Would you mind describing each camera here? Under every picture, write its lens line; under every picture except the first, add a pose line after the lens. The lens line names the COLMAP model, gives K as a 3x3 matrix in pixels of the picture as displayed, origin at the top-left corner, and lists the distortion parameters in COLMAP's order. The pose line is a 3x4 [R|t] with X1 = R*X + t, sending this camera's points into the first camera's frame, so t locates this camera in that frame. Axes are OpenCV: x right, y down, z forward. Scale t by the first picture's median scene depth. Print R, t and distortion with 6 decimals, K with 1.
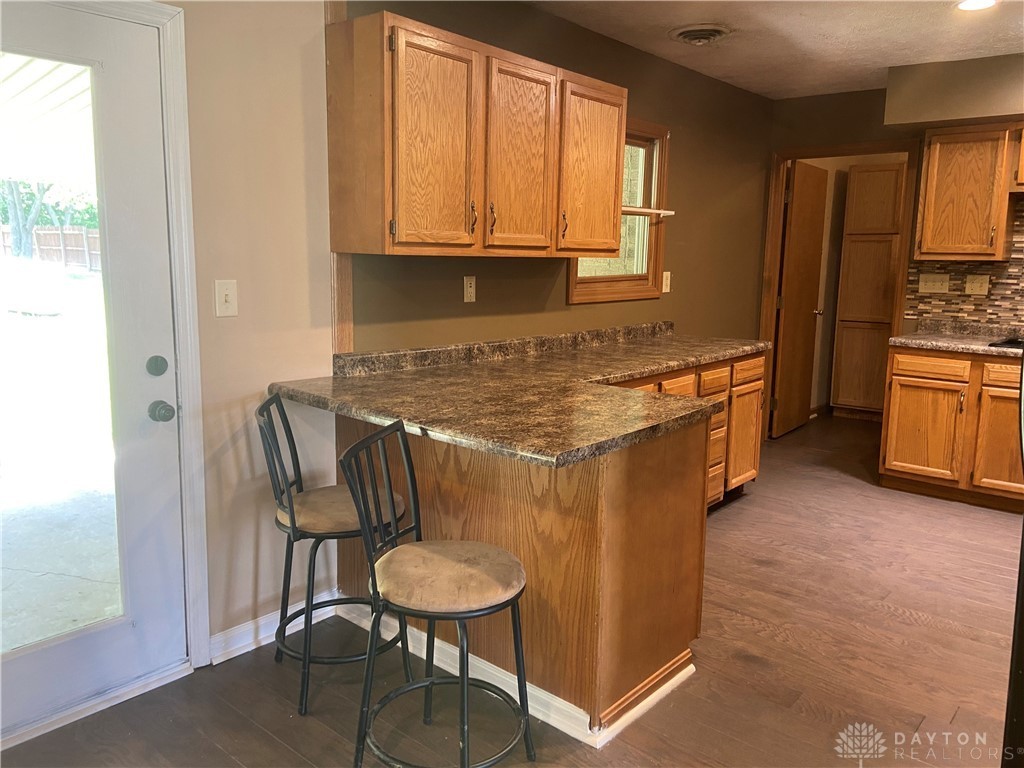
lens RADIAL K [[777.1, 0, 505.9], [0, 777.1, 382.6], [0, 0, 1]] dist [0.037386, -0.025506]
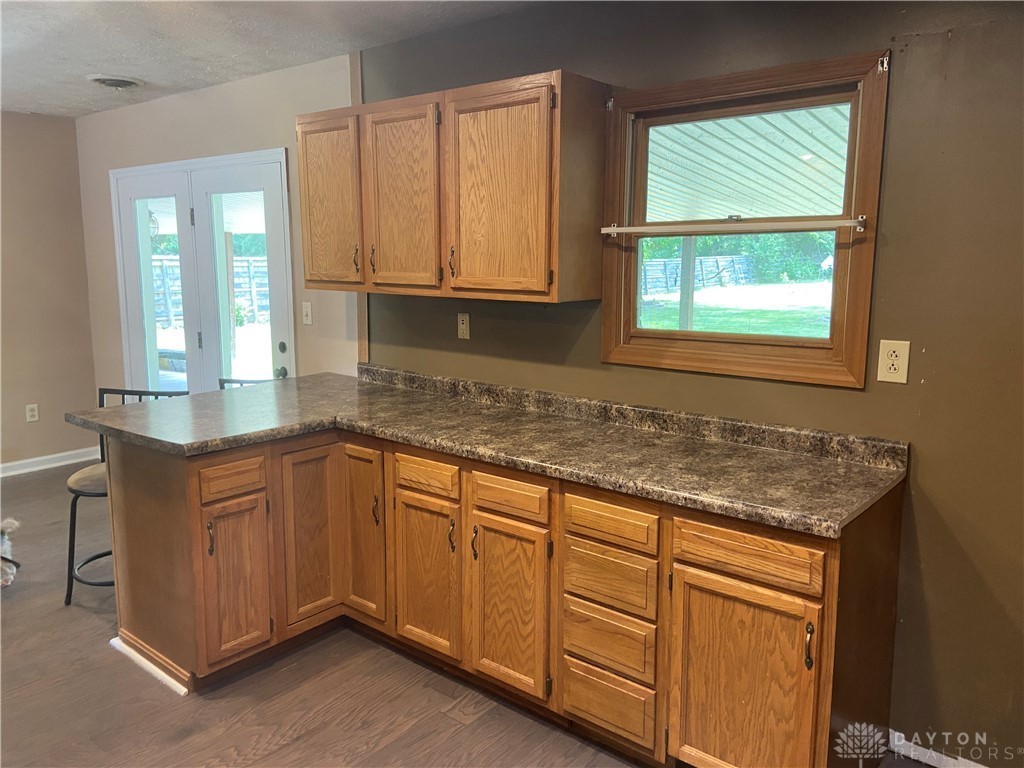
lens RADIAL K [[777.1, 0, 511.9], [0, 777.1, 376.3], [0, 0, 1]] dist [0.037386, -0.025506]
pose [[0.023384, 0.138400, -0.990100, 1.031240], [-0.168606, 0.976731, 0.132549, -0.215996], [0.985406, 0.163837, 0.046175, 1.107435]]
